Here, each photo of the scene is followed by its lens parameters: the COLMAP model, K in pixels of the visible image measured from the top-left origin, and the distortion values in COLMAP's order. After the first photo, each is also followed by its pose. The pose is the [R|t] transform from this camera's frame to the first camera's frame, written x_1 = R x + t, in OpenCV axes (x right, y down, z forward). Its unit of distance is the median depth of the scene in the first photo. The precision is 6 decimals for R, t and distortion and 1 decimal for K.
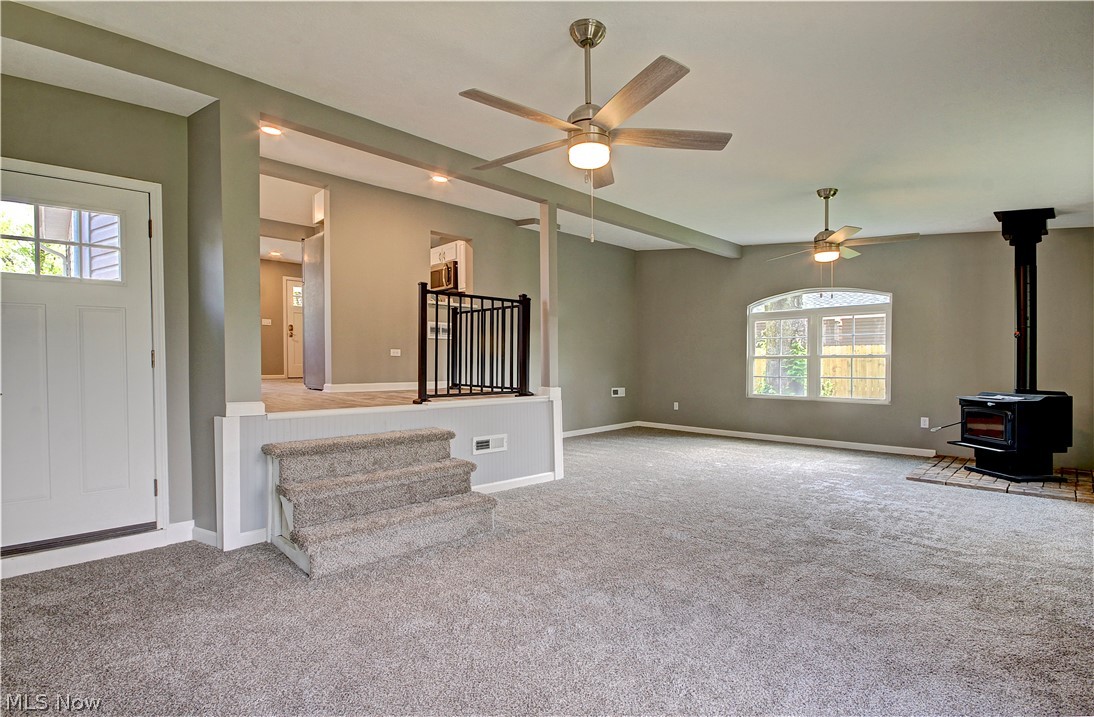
lens RADIAL K [[516.5, 0, 551.3], [0, 516.5, 366.9], [0, 0, 1]] dist [-0.002505, -0.000535]
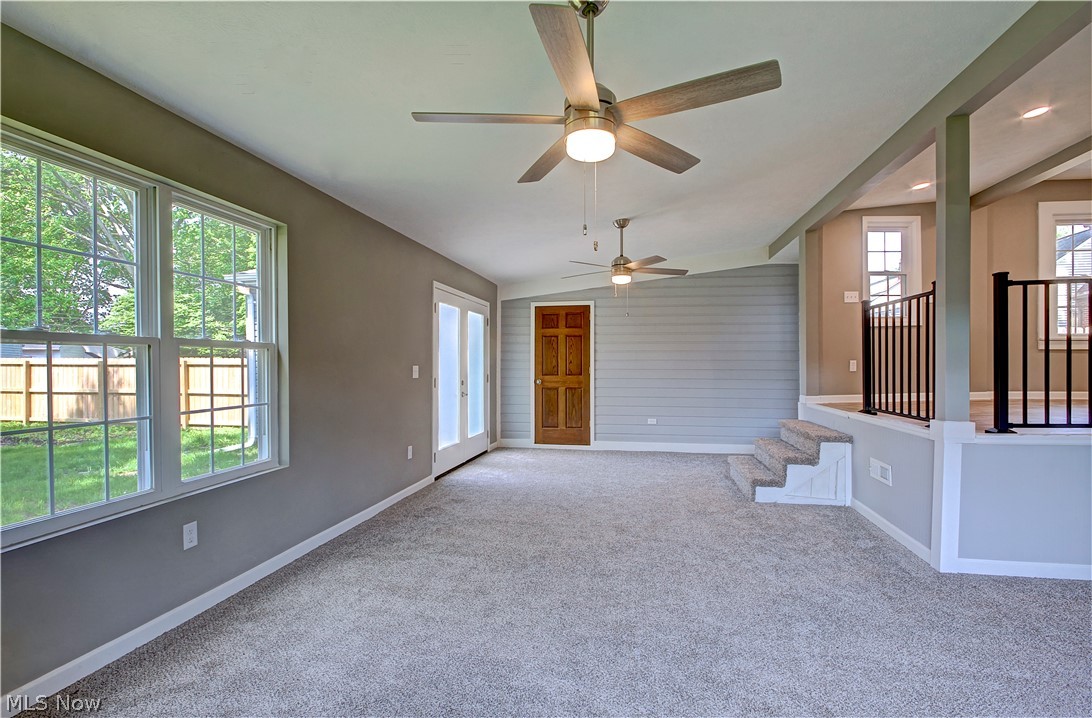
lens RADIAL K [[515.5, 0, 550.3], [0, 515.5, 367.4], [0, 0, 1]] dist [-0.002505, -0.000535]
pose [[-0.807940, 0.010530, -0.589170, 0.842770], [0.005527, 0.999932, 0.010292, -0.038340], [0.589238, 0.005059, -0.807943, 1.371622]]
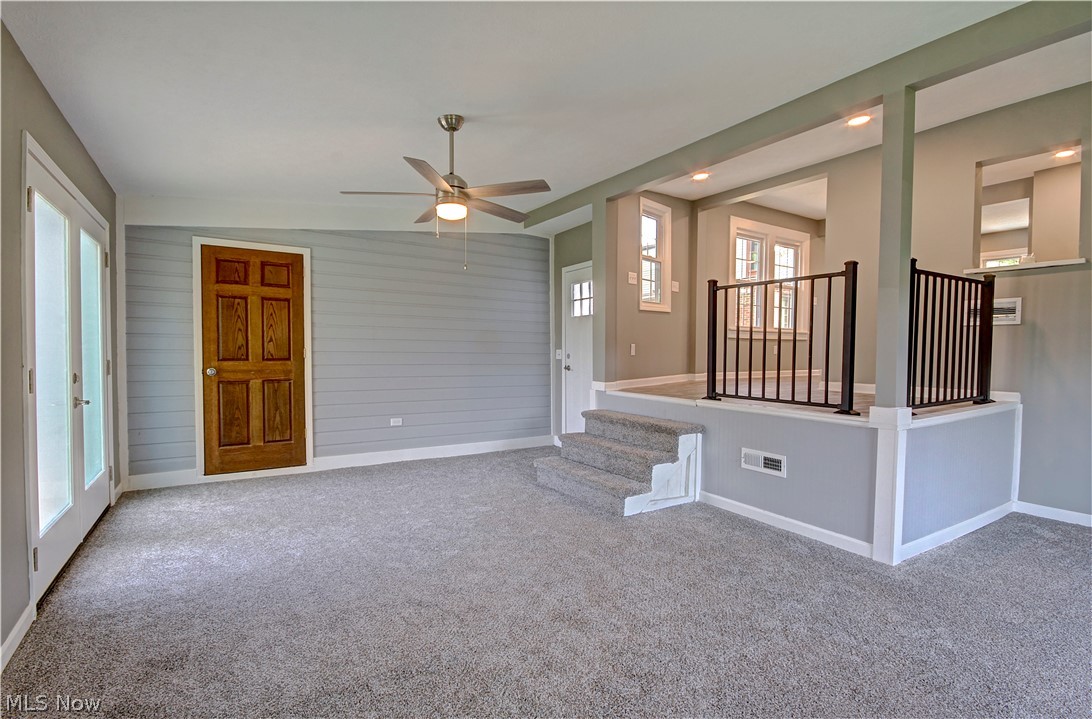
lens RADIAL K [[515.5, 0, 550.3], [0, 515.5, 367.9], [0, 0, 1]] dist [-0.002505, -0.000535]
pose [[-0.192018, 0.038441, -0.980638, 0.740013], [-0.010460, 0.999096, 0.041212, -0.029884], [0.981336, 0.018171, -0.191442, 0.822243]]
